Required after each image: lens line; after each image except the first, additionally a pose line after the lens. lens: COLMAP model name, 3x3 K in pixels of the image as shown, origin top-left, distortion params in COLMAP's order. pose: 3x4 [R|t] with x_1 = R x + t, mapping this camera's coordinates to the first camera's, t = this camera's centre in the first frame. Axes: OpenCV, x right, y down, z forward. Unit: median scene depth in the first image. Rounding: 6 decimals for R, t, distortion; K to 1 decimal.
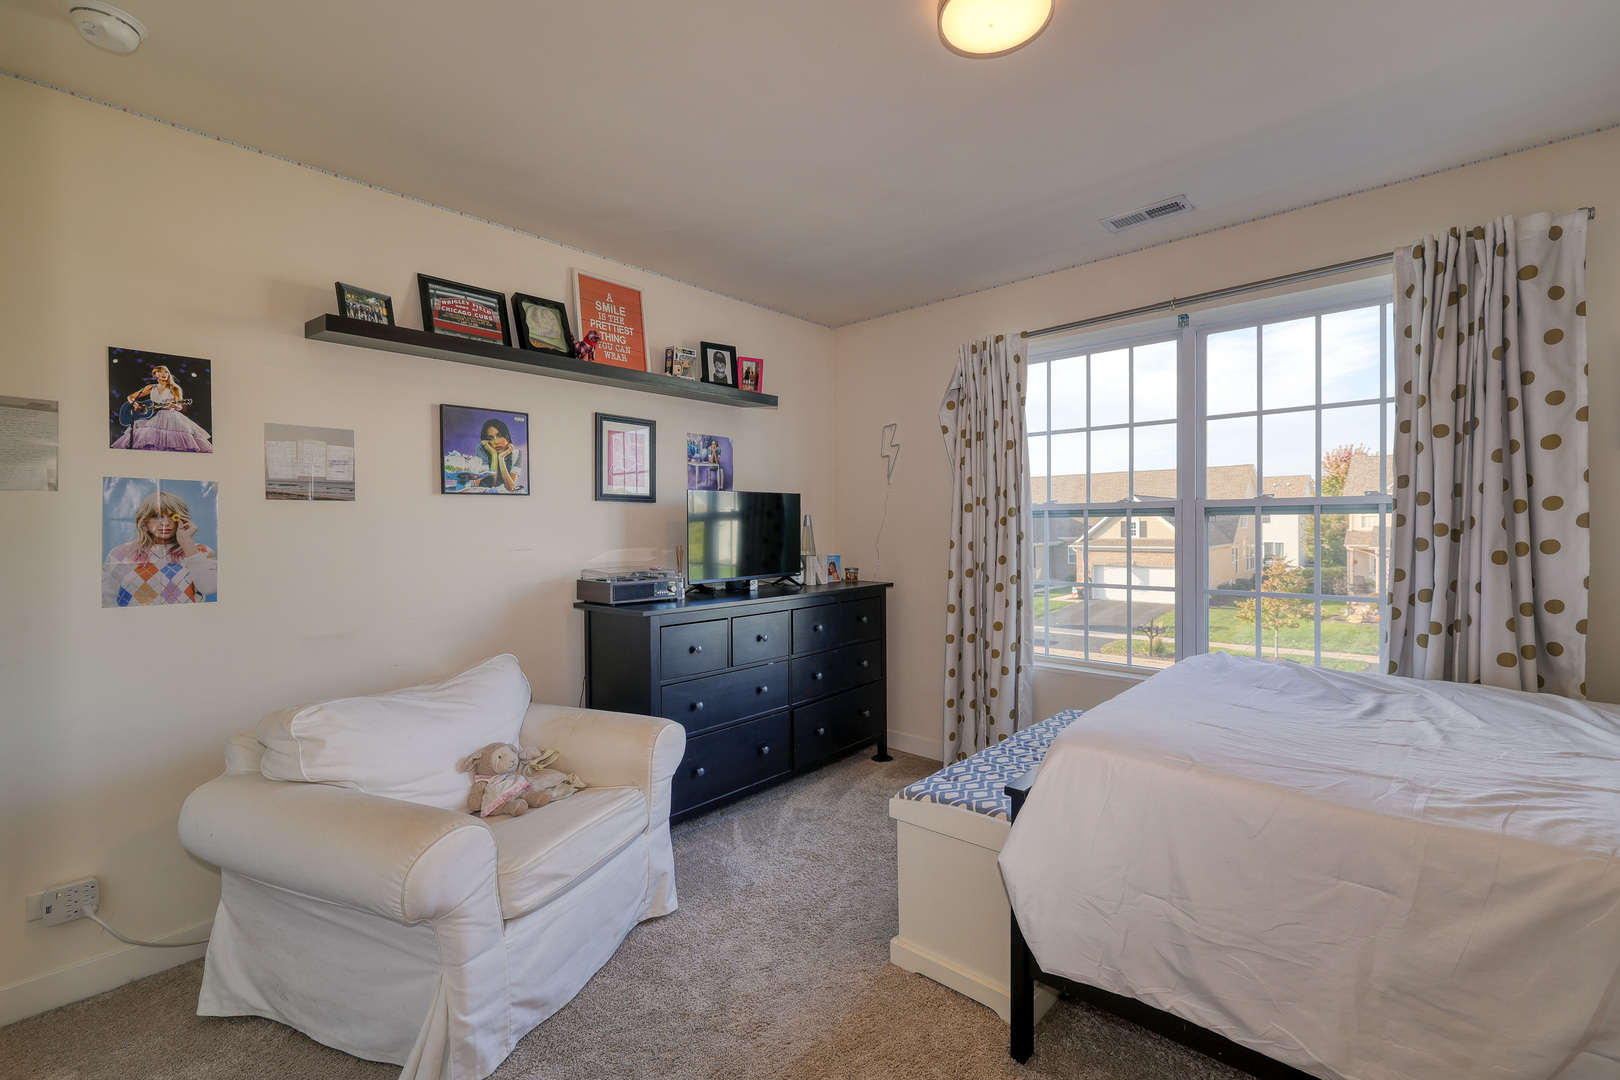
lens RADIAL K [[713.7, 0, 815.2], [0, 713.7, 540.2], [0, 0, 1]] dist [-0.000695, 0.000780]
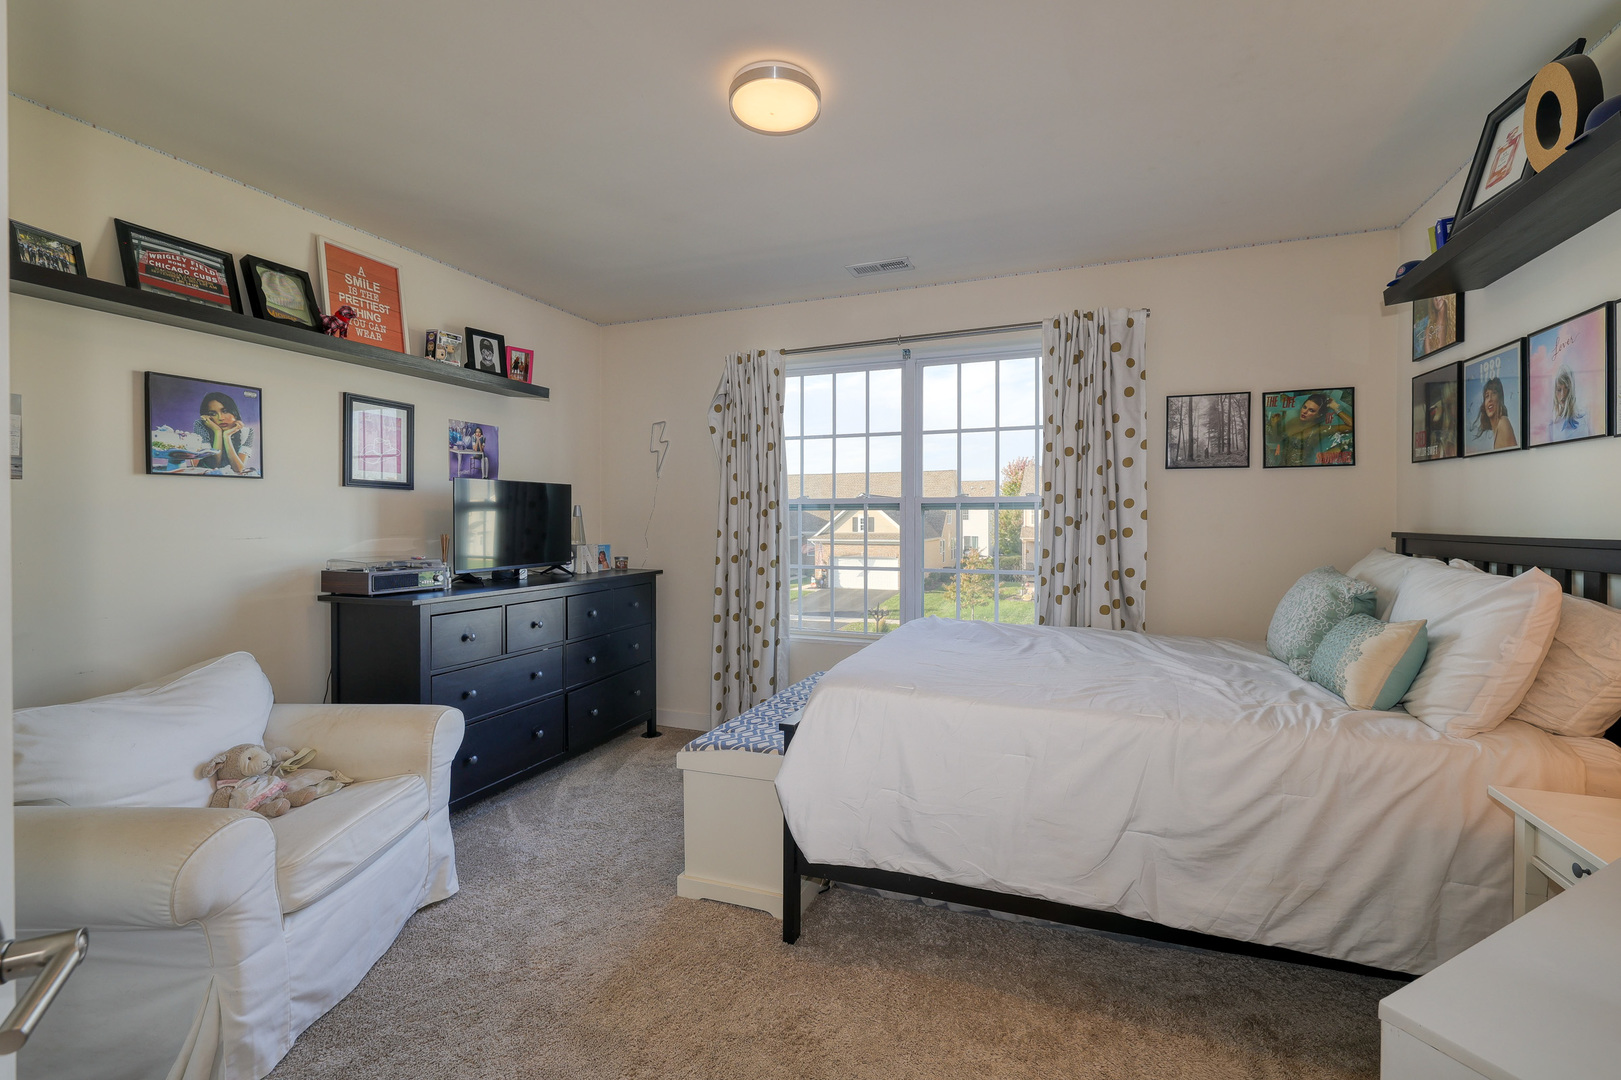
lens RADIAL K [[714.1, 0, 809.1], [0, 714.1, 533.9], [0, 0, 1]] dist [-0.000695, 0.000780]
pose [[0.940528, 0.002463, 0.339706, -0.070474], [-0.001656, 0.999995, -0.002666, 0.011801], [-0.339711, 0.001945, 0.940528, -0.121239]]
